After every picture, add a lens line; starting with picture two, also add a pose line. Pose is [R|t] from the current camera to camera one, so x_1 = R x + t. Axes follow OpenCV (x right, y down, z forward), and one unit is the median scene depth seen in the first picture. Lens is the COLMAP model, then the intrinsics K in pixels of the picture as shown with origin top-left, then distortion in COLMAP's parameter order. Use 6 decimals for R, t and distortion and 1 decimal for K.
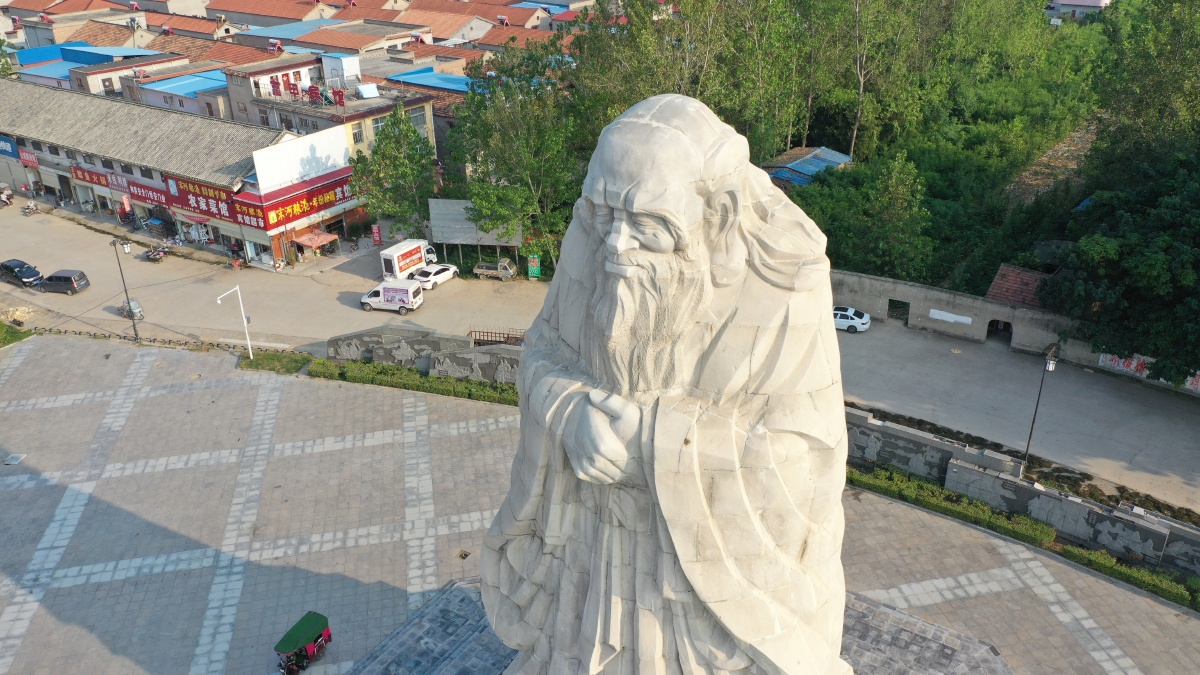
lens RADIAL K [[956.0, 0, 600.0], [0, 956.0, 337.5], [0, 0, 1]] dist [0.002619, -0.003036]
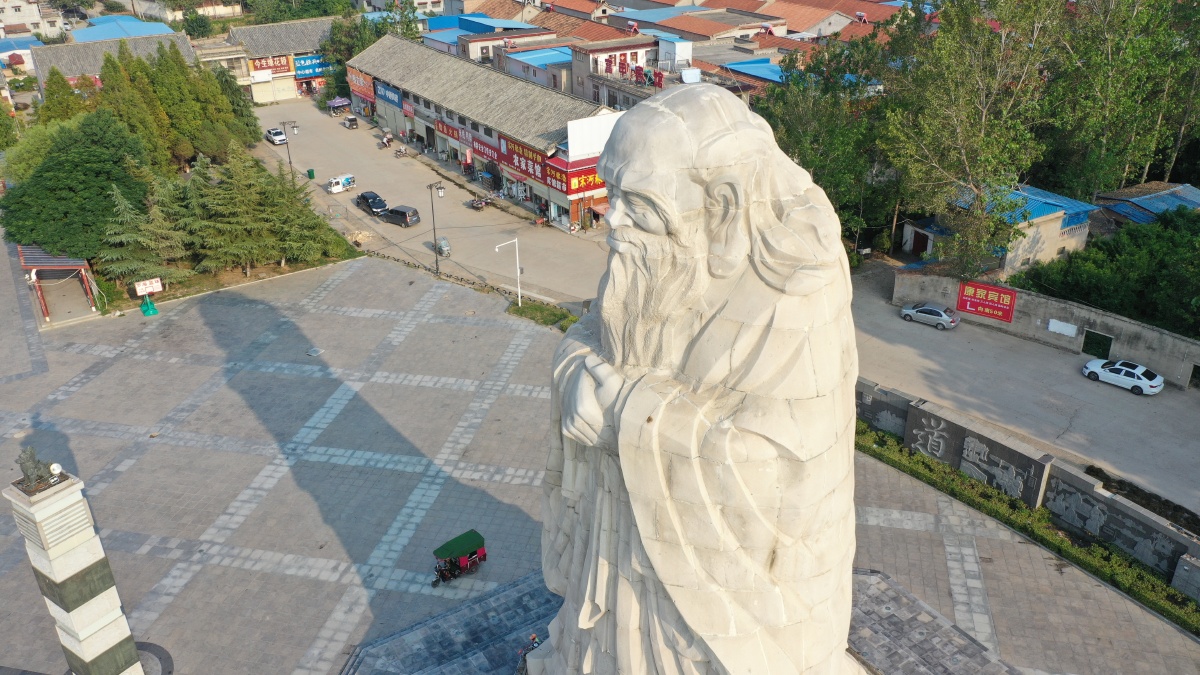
lens RADIAL K [[956.0, 0, 600.0], [0, 956.0, 337.5], [0, 0, 1]] dist [0.002619, -0.003036]
pose [[0.914530, 0.181781, -0.361373, 0.150782], [-0.179525, 0.982935, 0.040118, -0.003608], [0.362499, 0.028186, 0.931558, 0.007820]]
